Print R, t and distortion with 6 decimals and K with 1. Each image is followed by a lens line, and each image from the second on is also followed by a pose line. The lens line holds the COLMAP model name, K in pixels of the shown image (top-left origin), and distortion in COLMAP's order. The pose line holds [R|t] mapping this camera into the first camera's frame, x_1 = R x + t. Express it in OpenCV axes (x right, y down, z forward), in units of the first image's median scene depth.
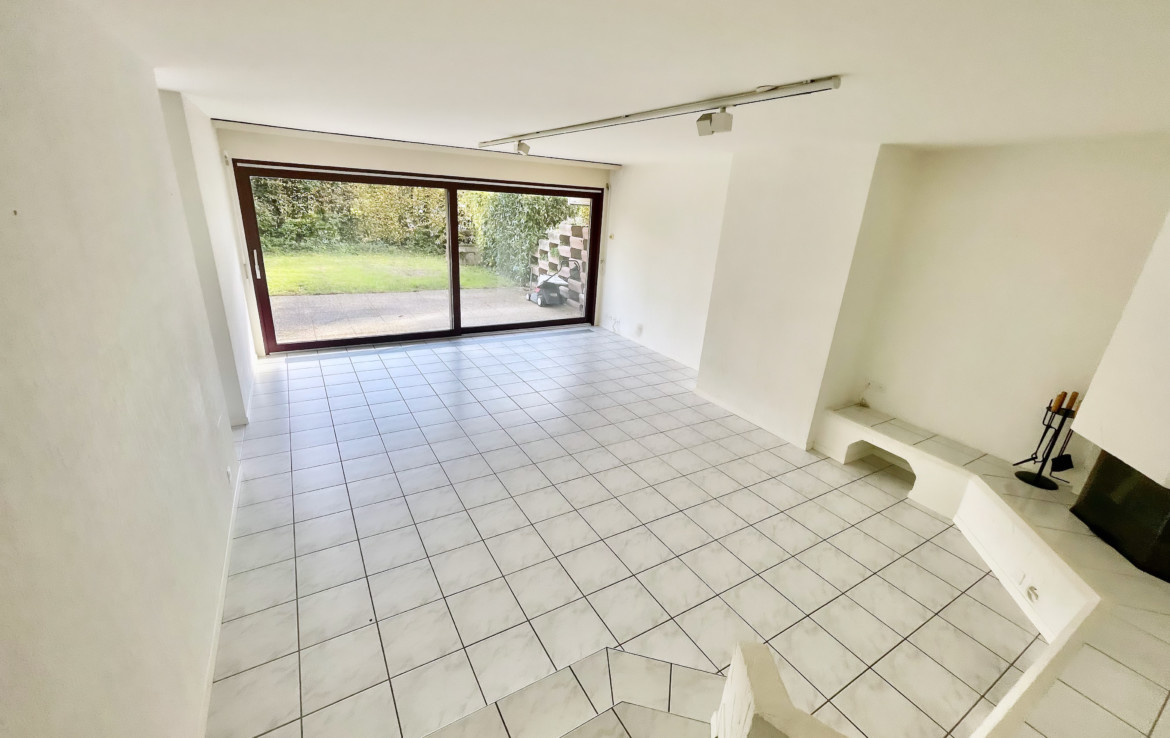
lens RADIAL K [[471.2, 0, 579.7], [0, 471.2, 366.9], [0, 0, 1]] dist [-0.002938, 0.001663]
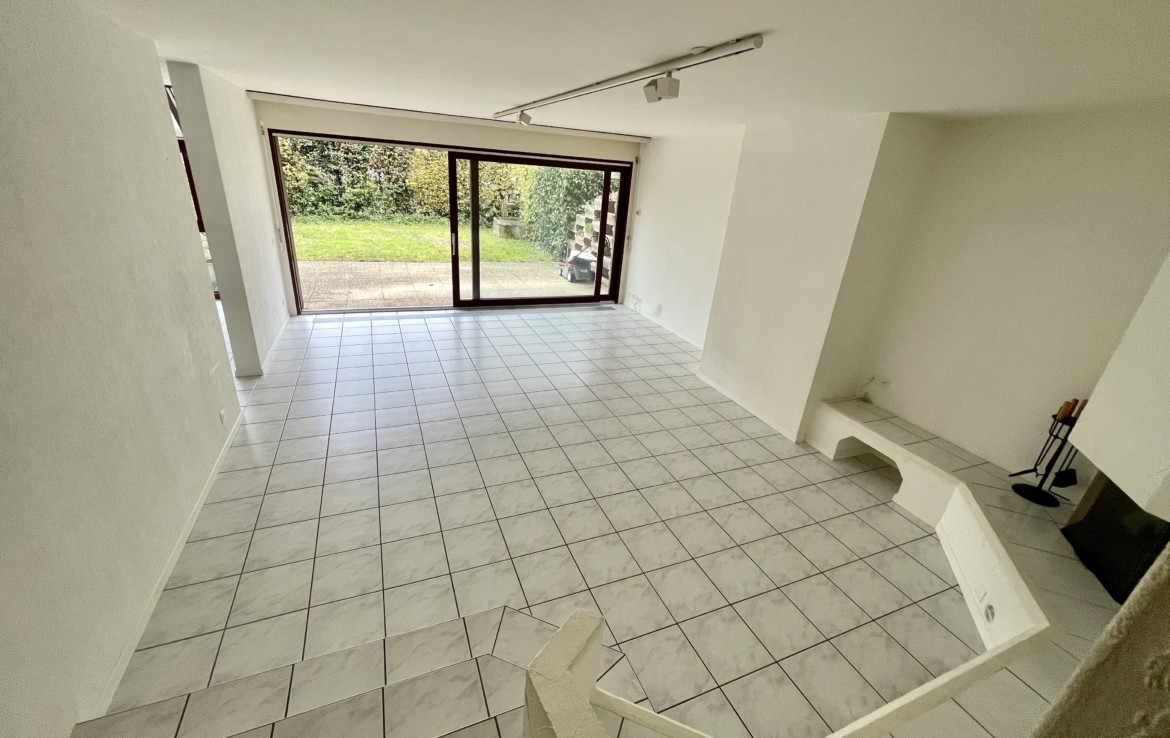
lens RADIAL K [[471.2, 0, 579.0], [0, 471.2, 367.1], [0, 0, 1]] dist [-0.002938, 0.001663]
pose [[0.990146, 0.065948, -0.123542, 0.146676], [-0.060269, 0.996971, 0.049161, 0.004168], [0.126410, -0.041230, 0.991121, 0.004952]]
